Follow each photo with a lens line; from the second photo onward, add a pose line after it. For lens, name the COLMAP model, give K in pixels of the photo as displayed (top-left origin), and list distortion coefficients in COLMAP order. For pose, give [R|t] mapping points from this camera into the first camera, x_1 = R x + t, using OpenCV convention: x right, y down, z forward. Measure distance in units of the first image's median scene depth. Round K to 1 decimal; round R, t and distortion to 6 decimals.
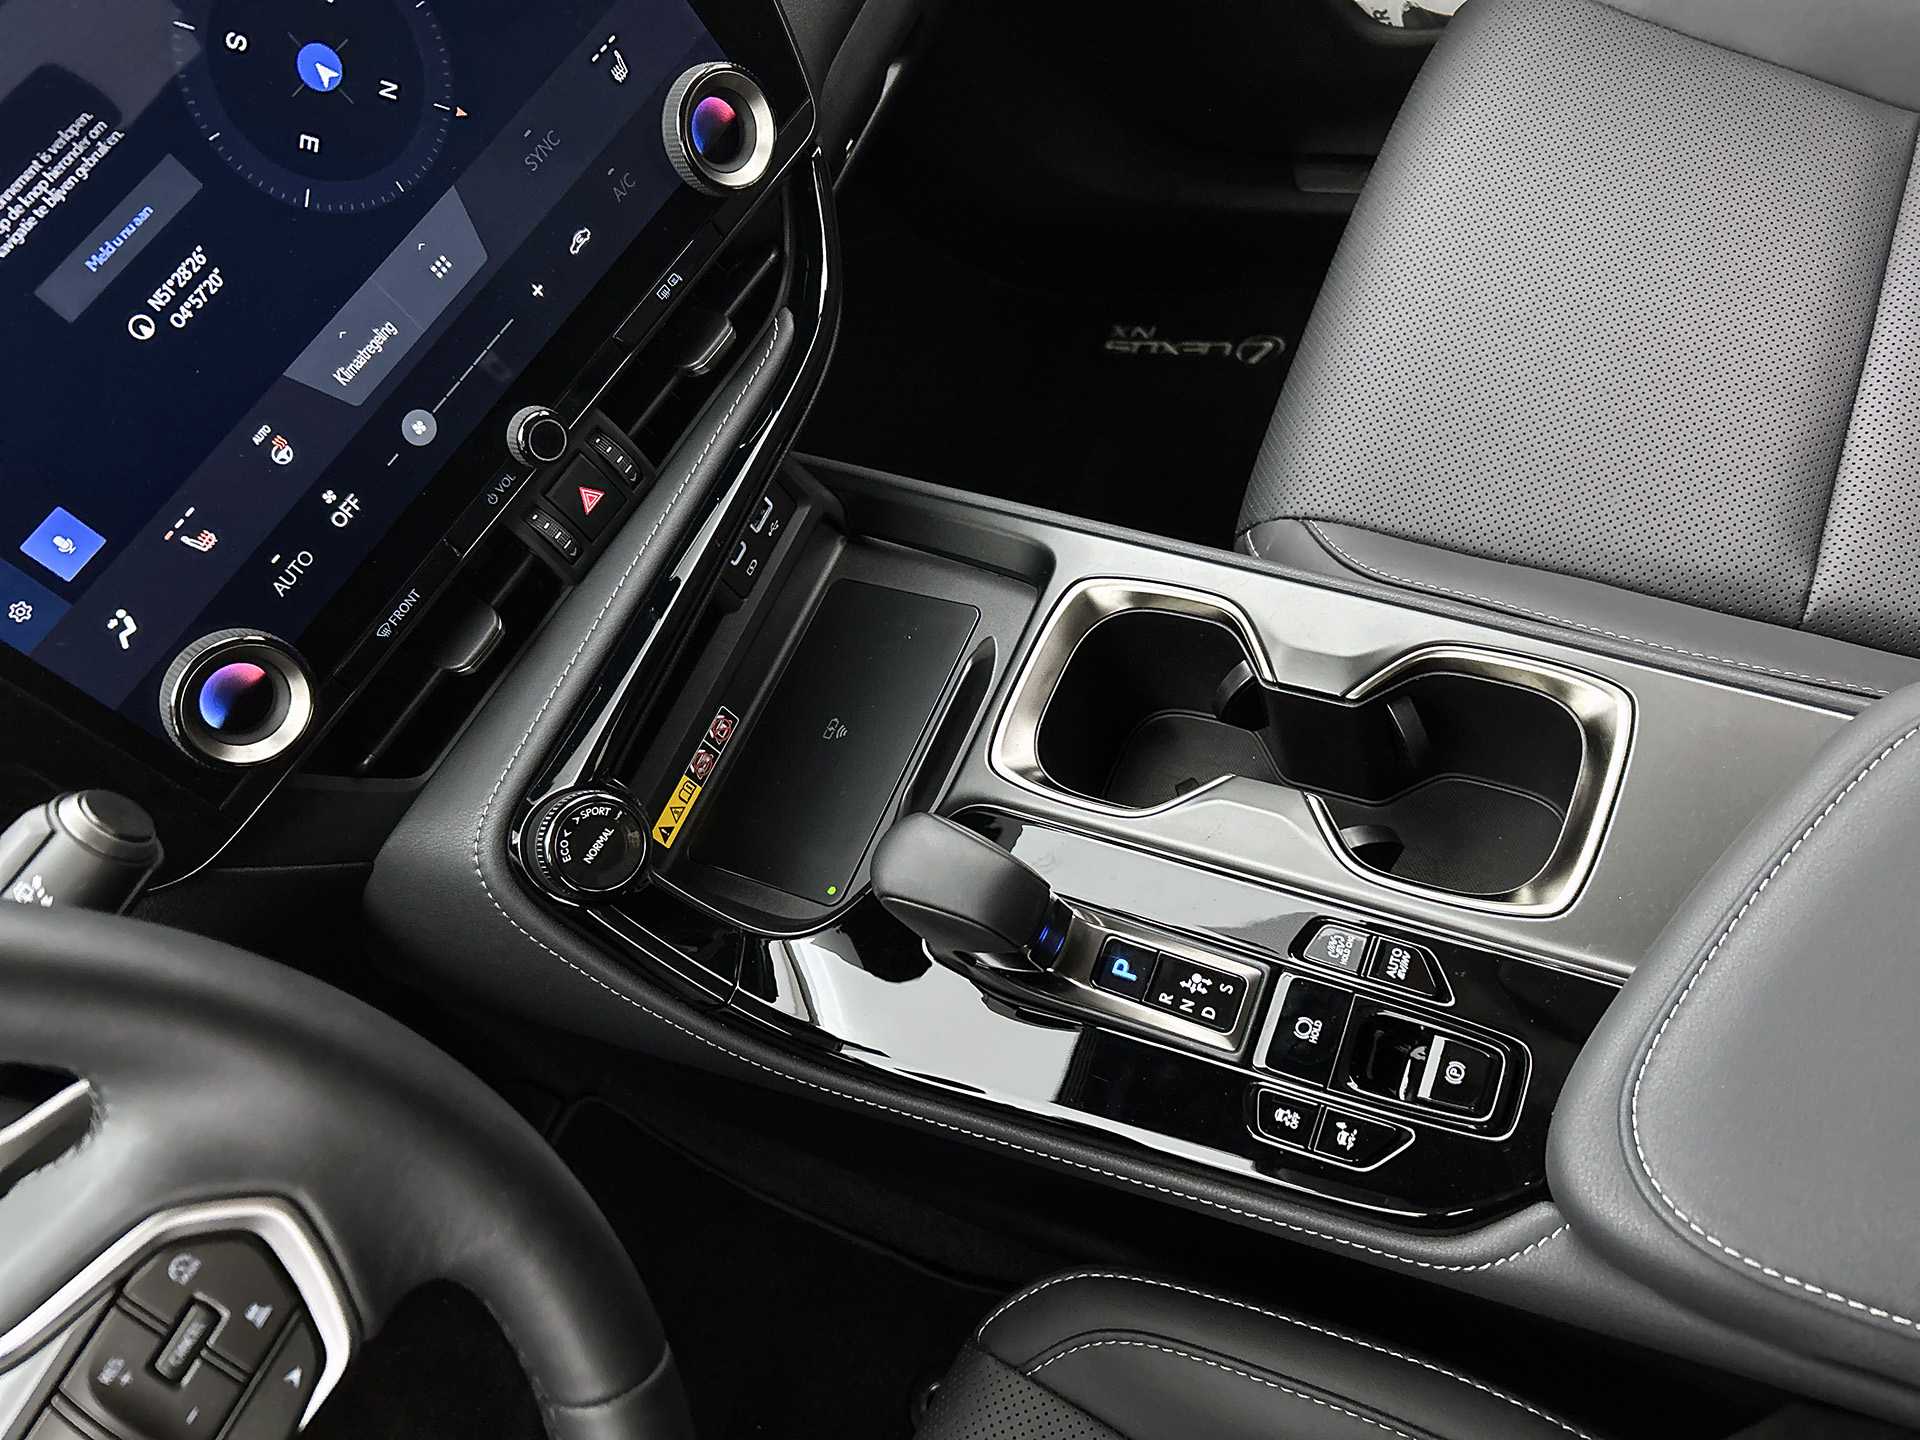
lens RADIAL K [[1469.8, 0, 961.5], [0, 1469.8, 707.1], [0, 0, 1]] dist [0.052246, -0.072420]
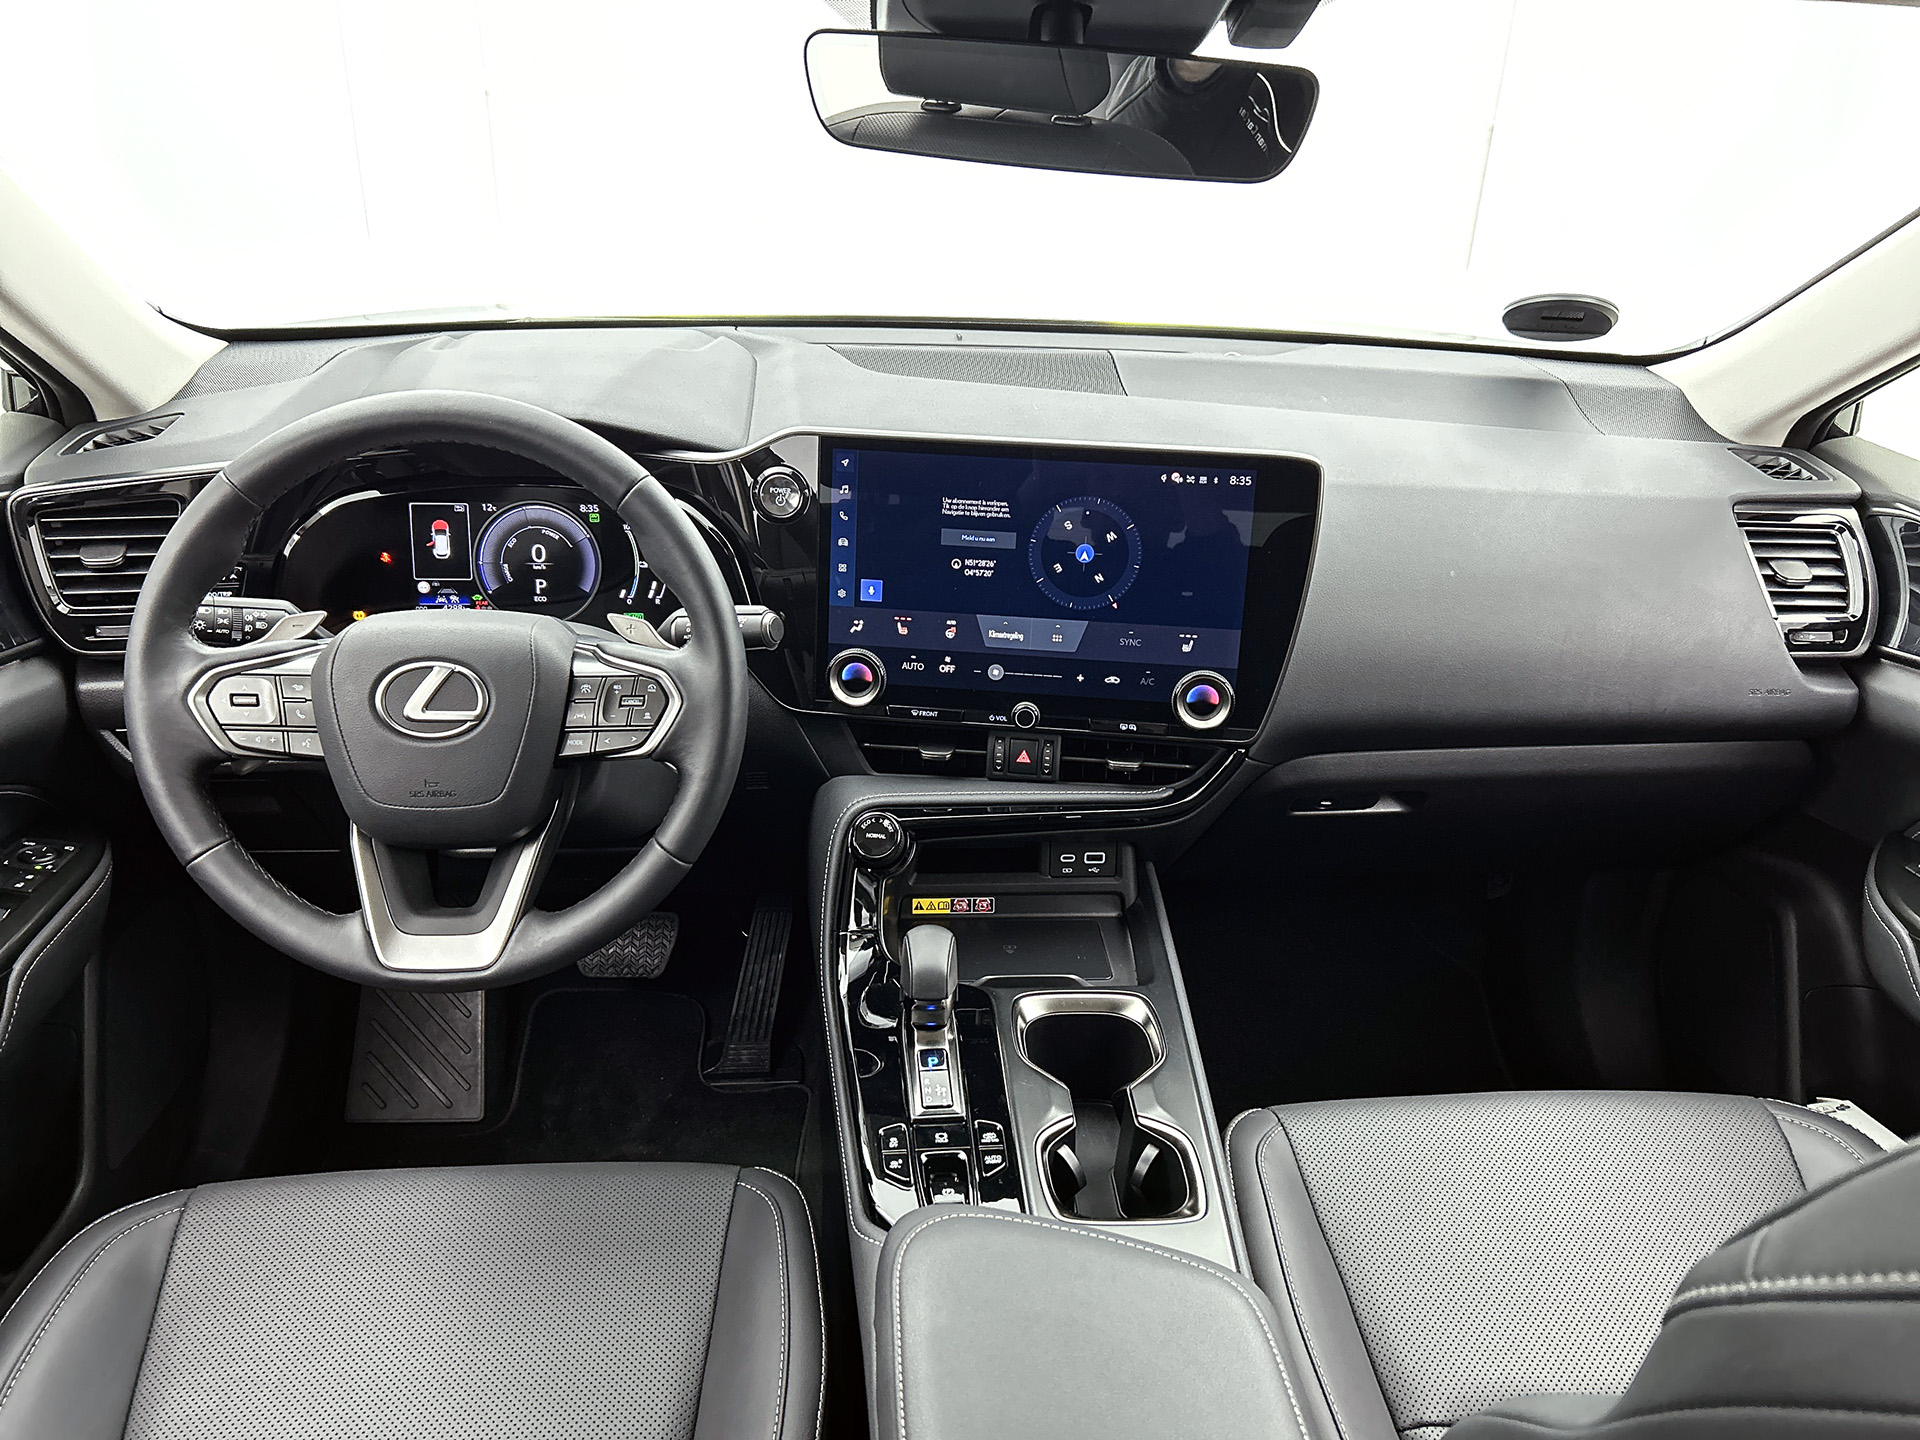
lens RADIAL K [[1459.2, 0, 960.0], [0, 1459.2, 720.0], [0, 0, 1]] dist [0.079037, -0.110566]
pose [[0.454385, 0.661993, -0.596071, 0.994760], [-0.842563, 0.536600, -0.046341, -0.000359], [0.289174, 0.523284, 0.801593, -0.770684]]
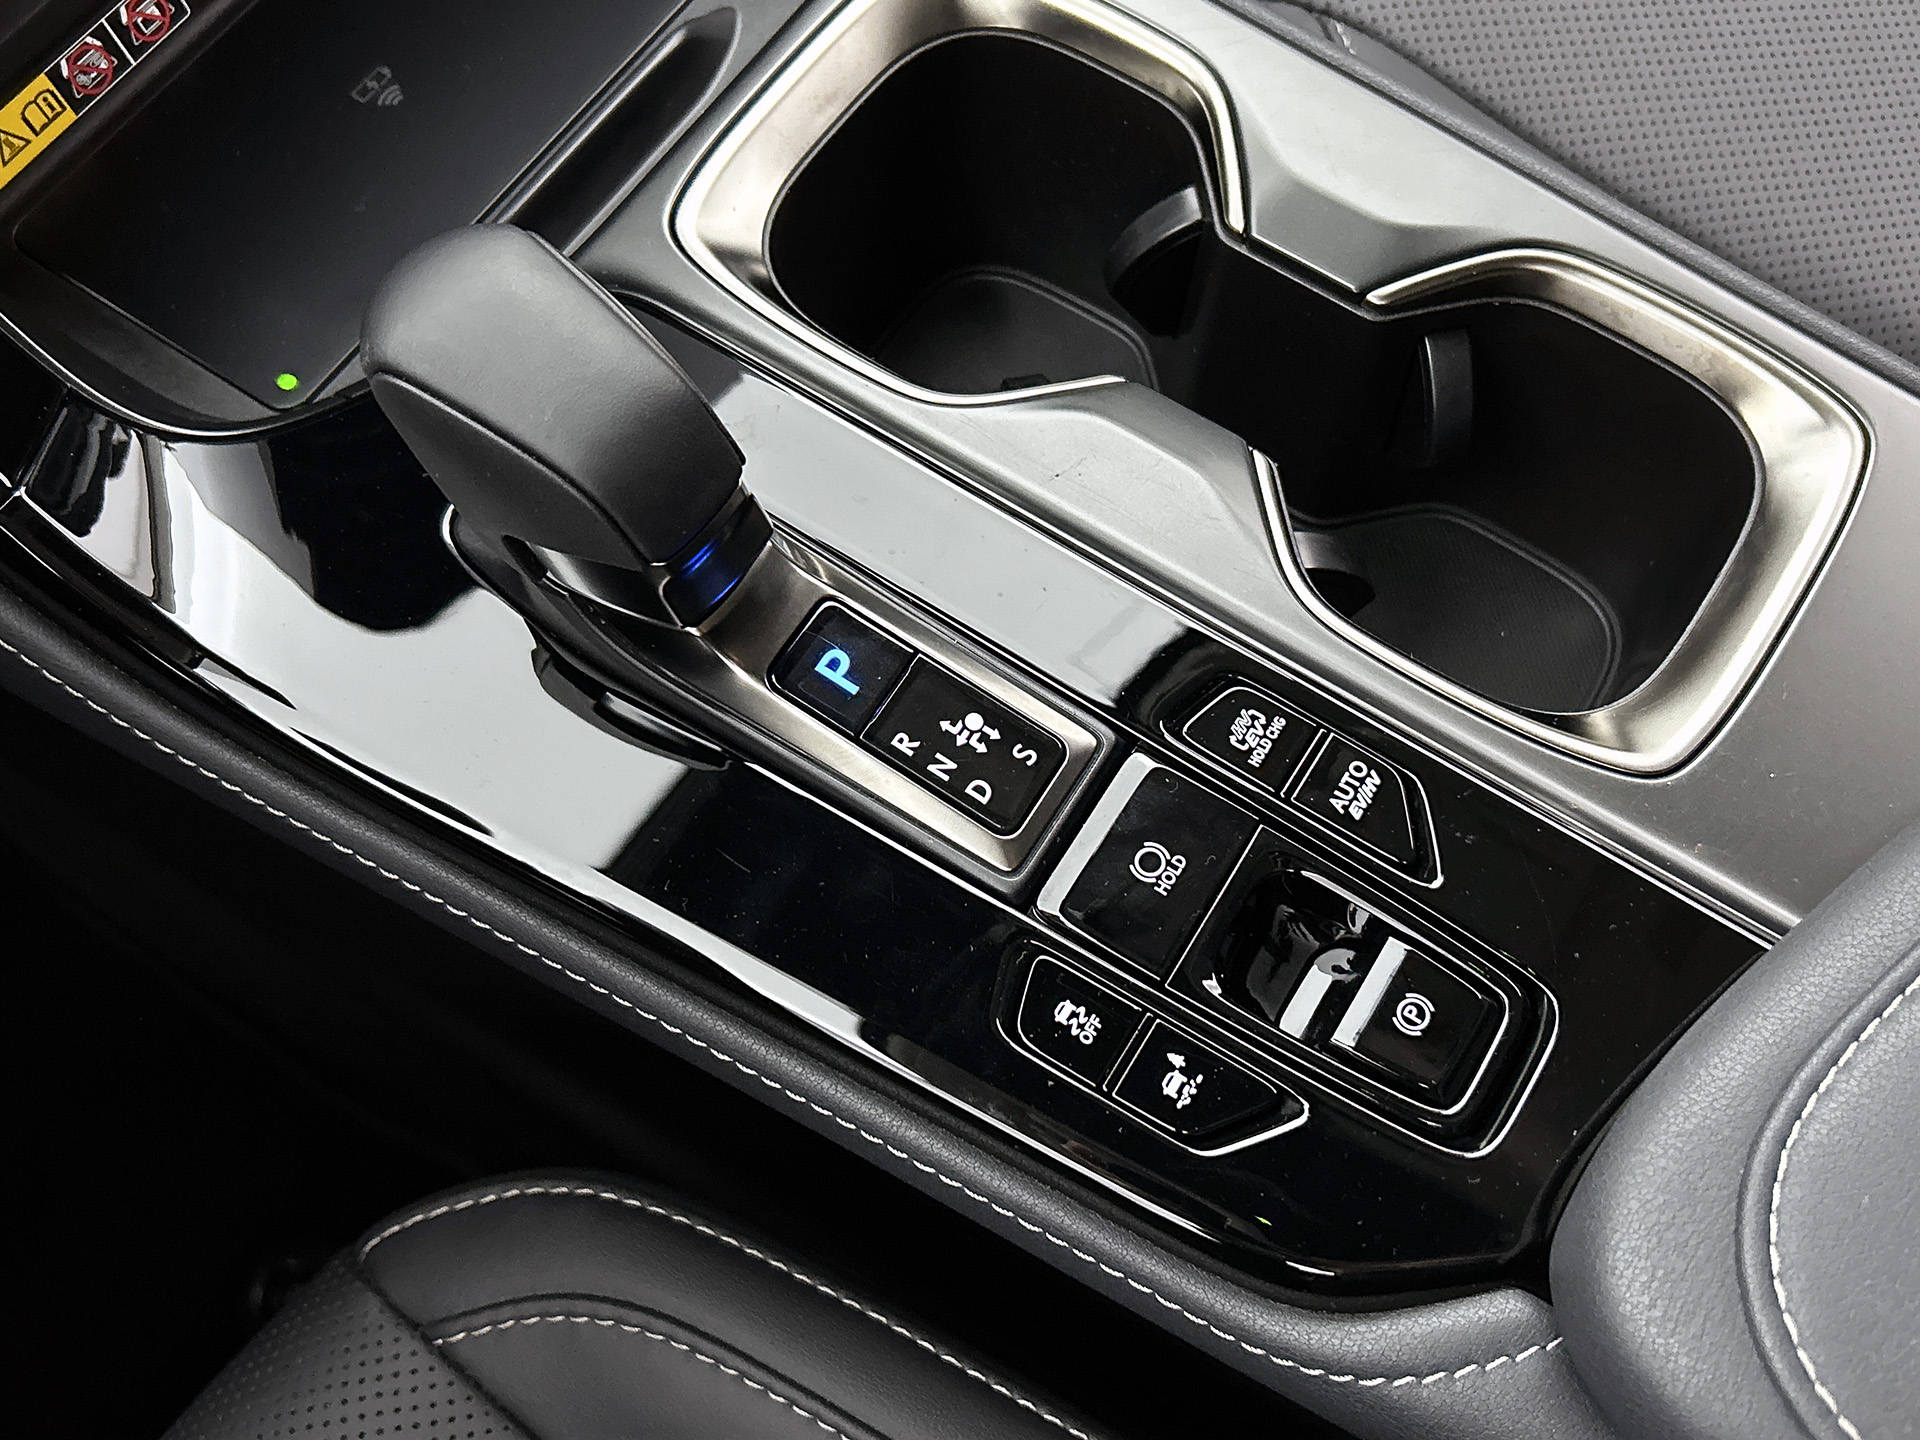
lens RADIAL K [[1845.8, 0, 960.0], [0, 1845.8, 720.0], [0, 0, 1]] dist [0.198918, -0.403443]
pose [[0.939194, 0.255192, 0.229763, 0.009150], [-0.288771, 0.949025, 0.126343, 0.105606], [-0.185809, -0.185010, 0.965011, 0.391552]]
